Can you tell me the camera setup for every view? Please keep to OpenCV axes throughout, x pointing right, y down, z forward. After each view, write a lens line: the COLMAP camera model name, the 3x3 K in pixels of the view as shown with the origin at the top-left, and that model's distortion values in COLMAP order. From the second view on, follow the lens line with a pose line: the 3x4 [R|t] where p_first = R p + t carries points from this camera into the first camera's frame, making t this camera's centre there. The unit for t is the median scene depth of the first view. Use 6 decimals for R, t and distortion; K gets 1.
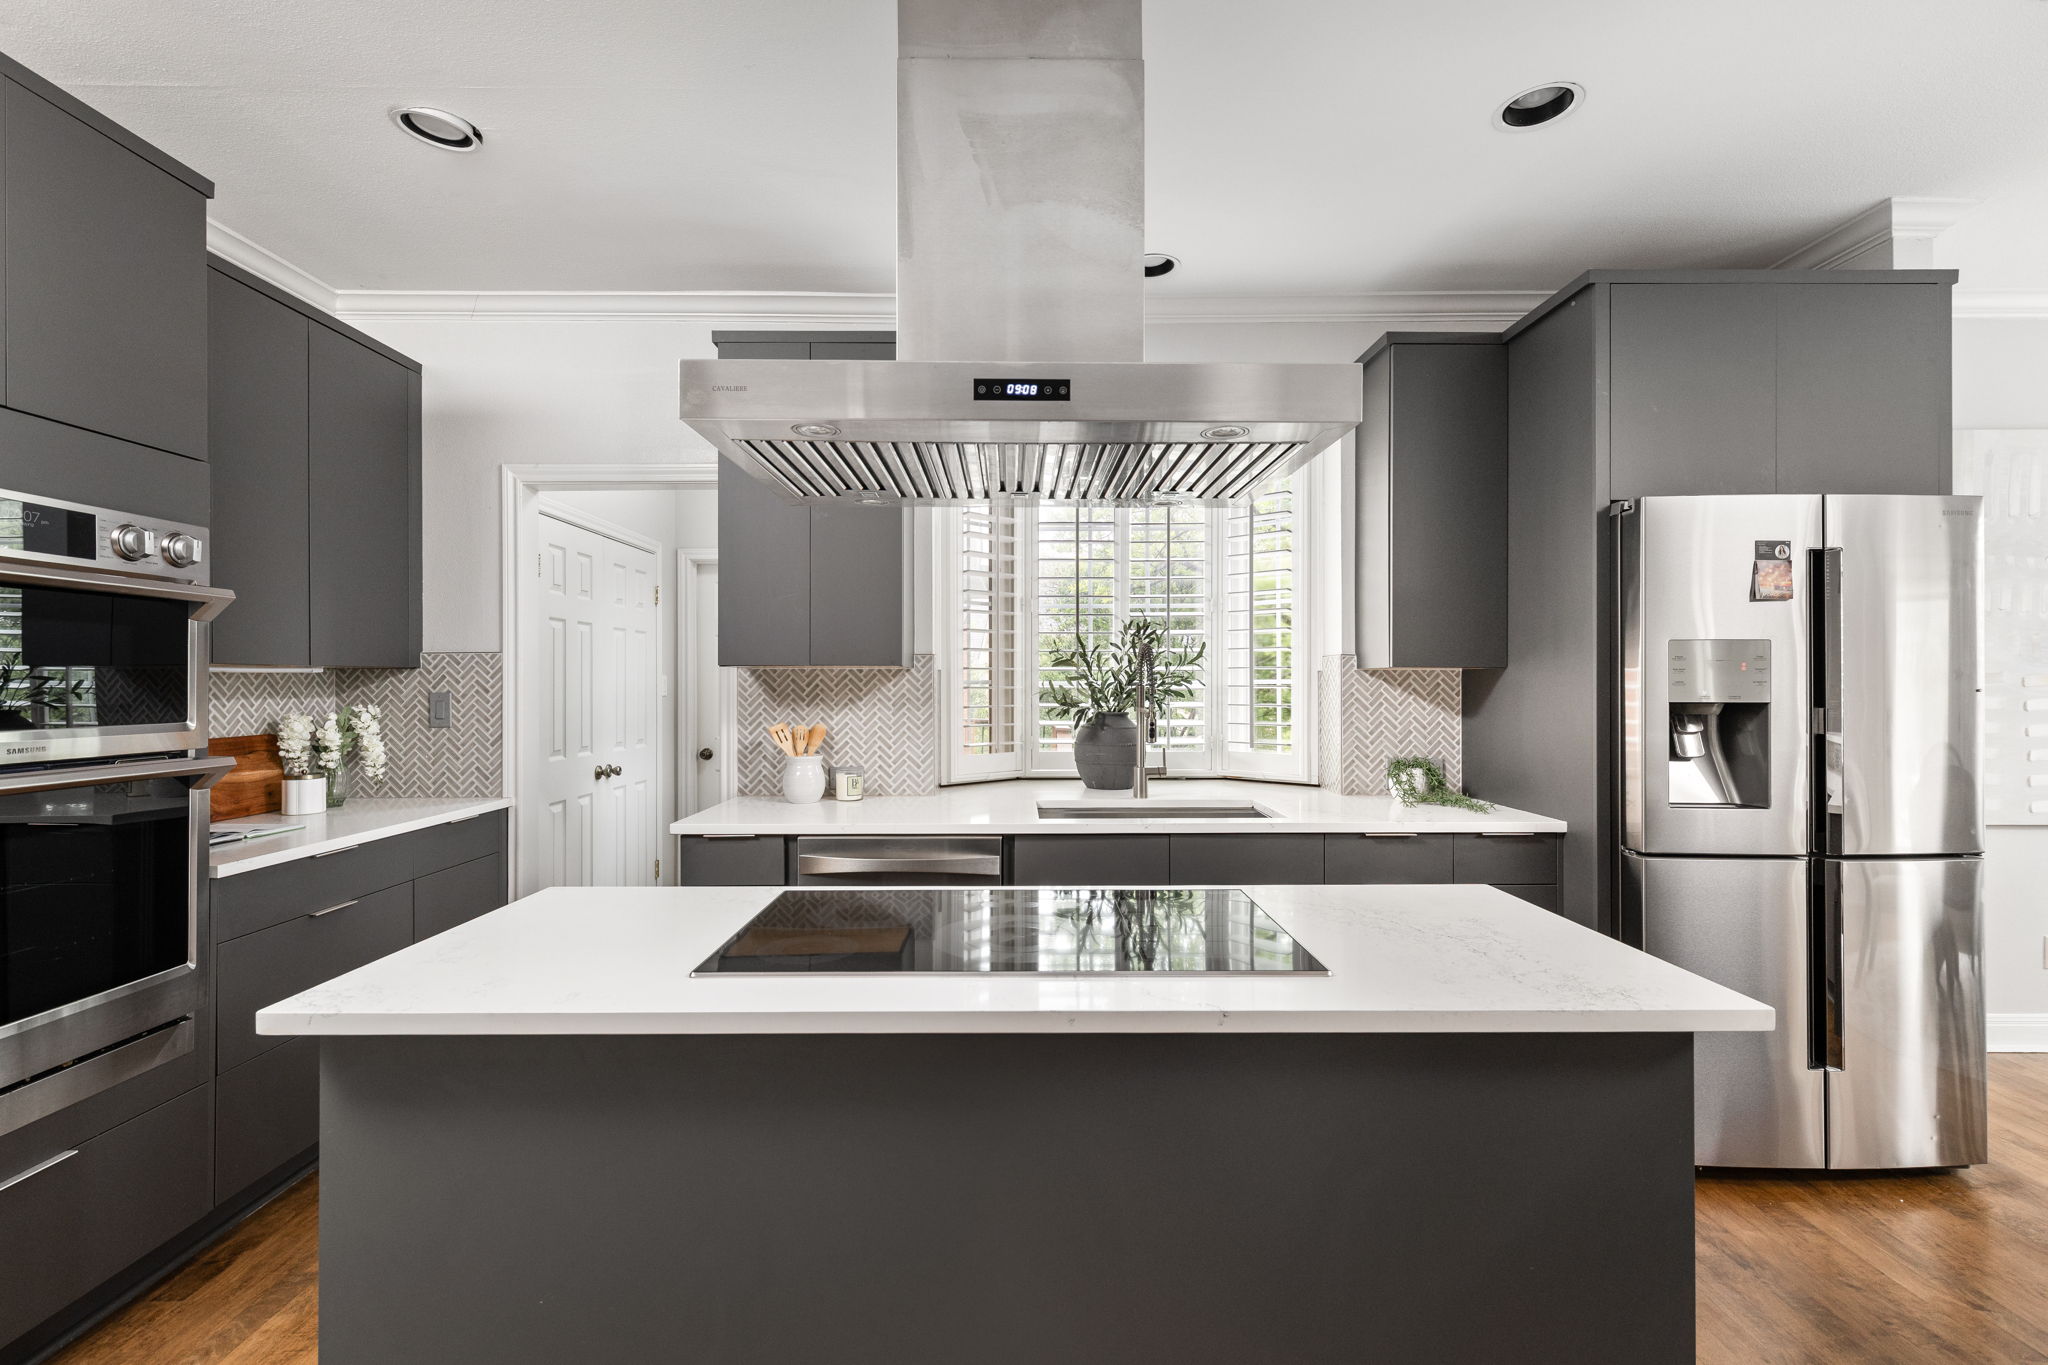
lens RADIAL K [[919.9, 0, 1027.8], [0, 919.9, 680.4], [0, 0, 1]] dist [0.017147, 0.000148]
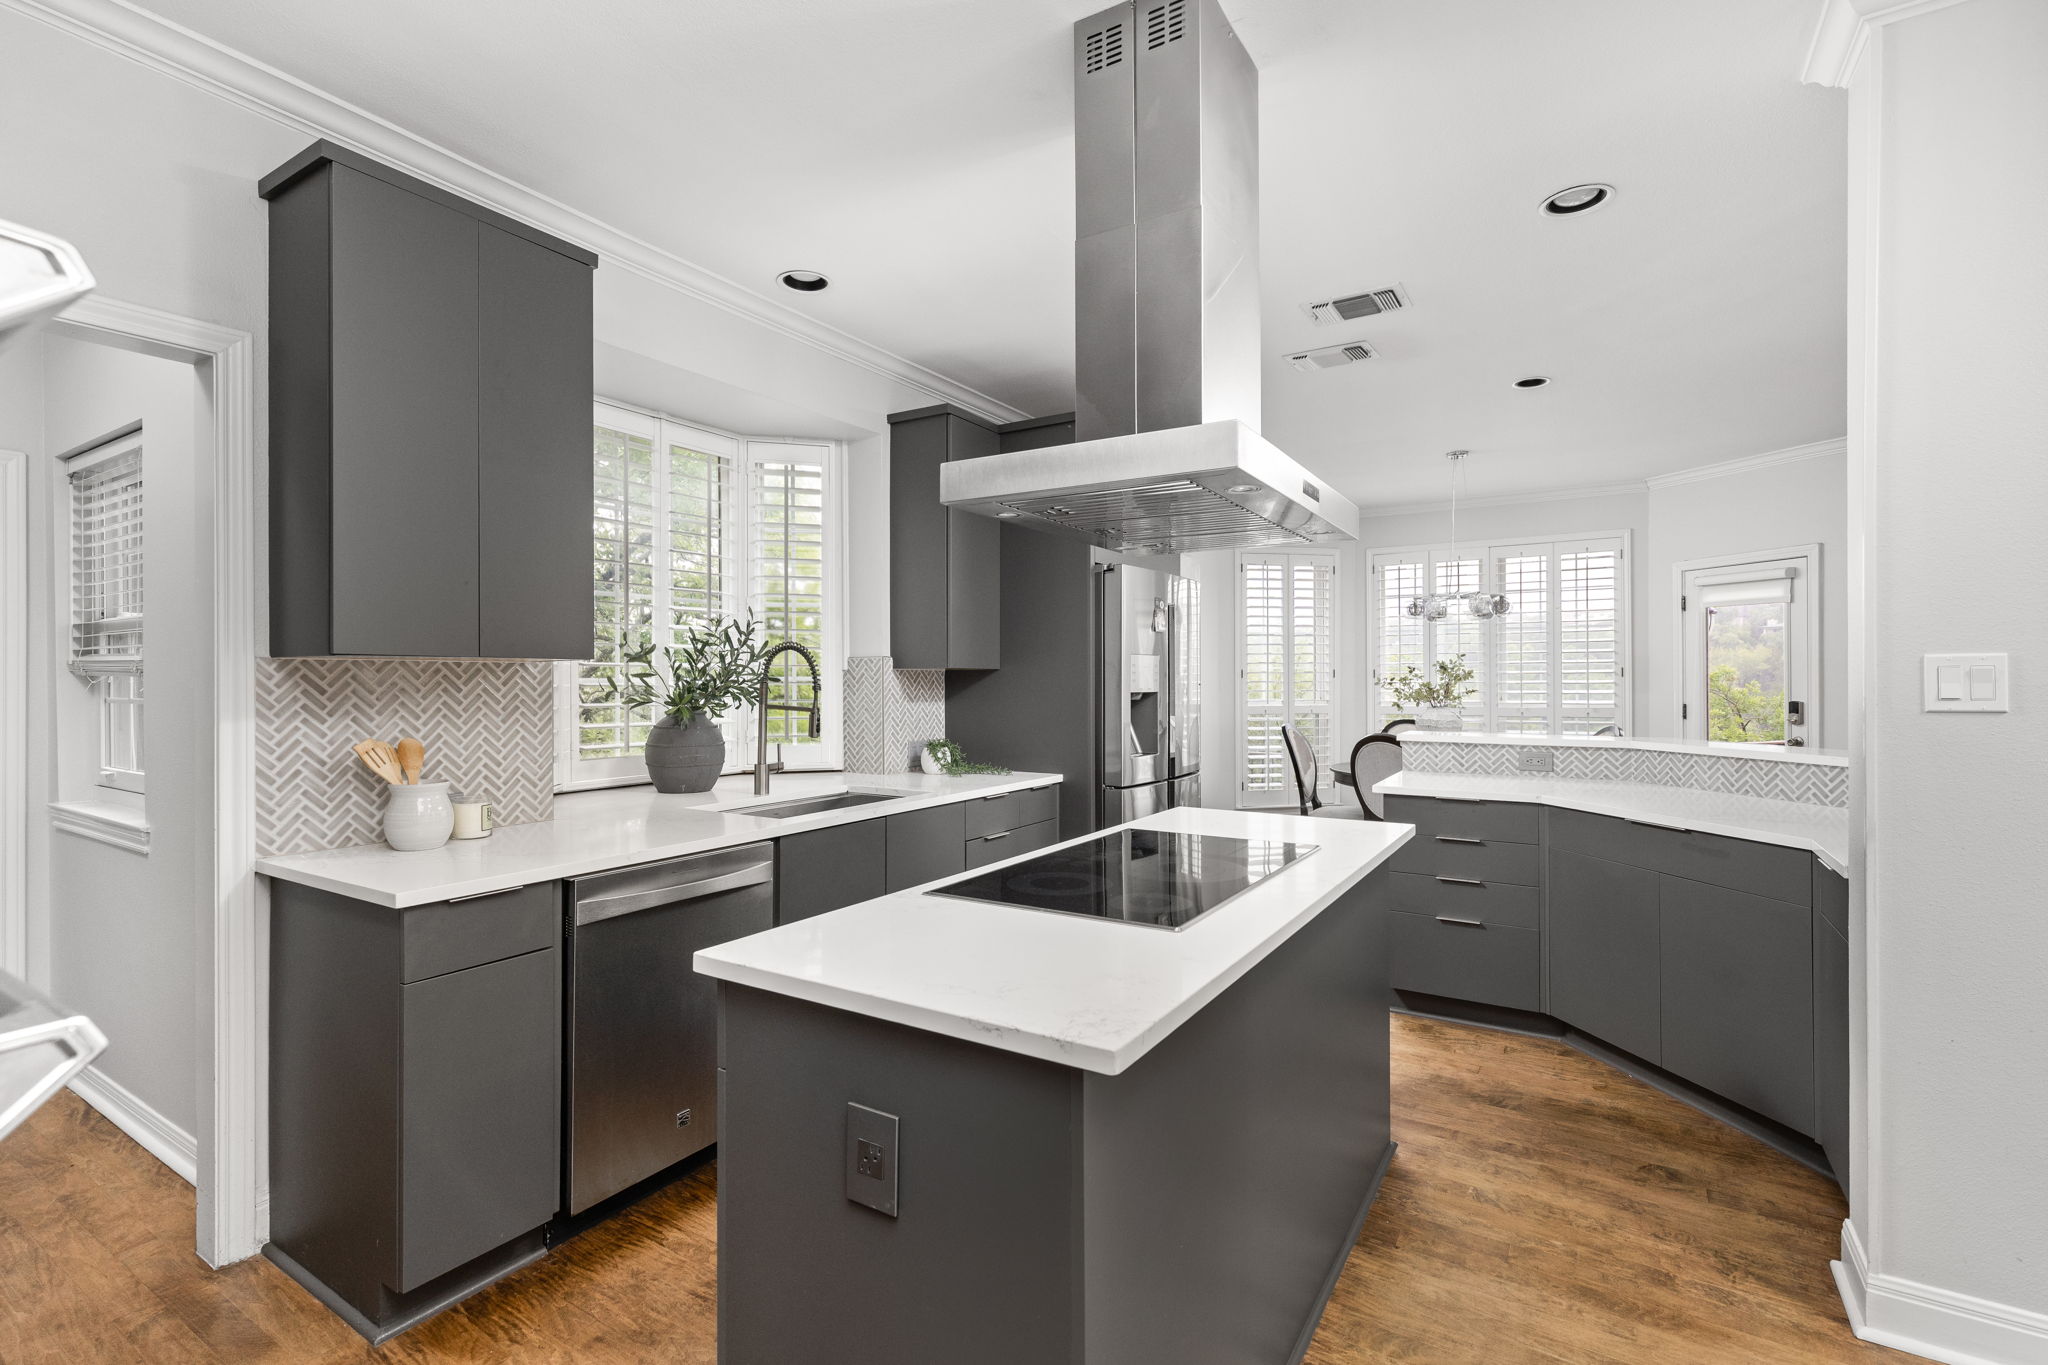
lens RADIAL K [[919.9, 0, 1027.8], [0, 919.9, 680.4], [0, 0, 1]] dist [0.017147, 0.000148]
pose [[0.557847, -0.002445, 0.829940, -0.563100], [-0.003367, 0.999981, 0.005209, -0.002921], [-0.829937, -0.005701, 0.557828, 0.202121]]
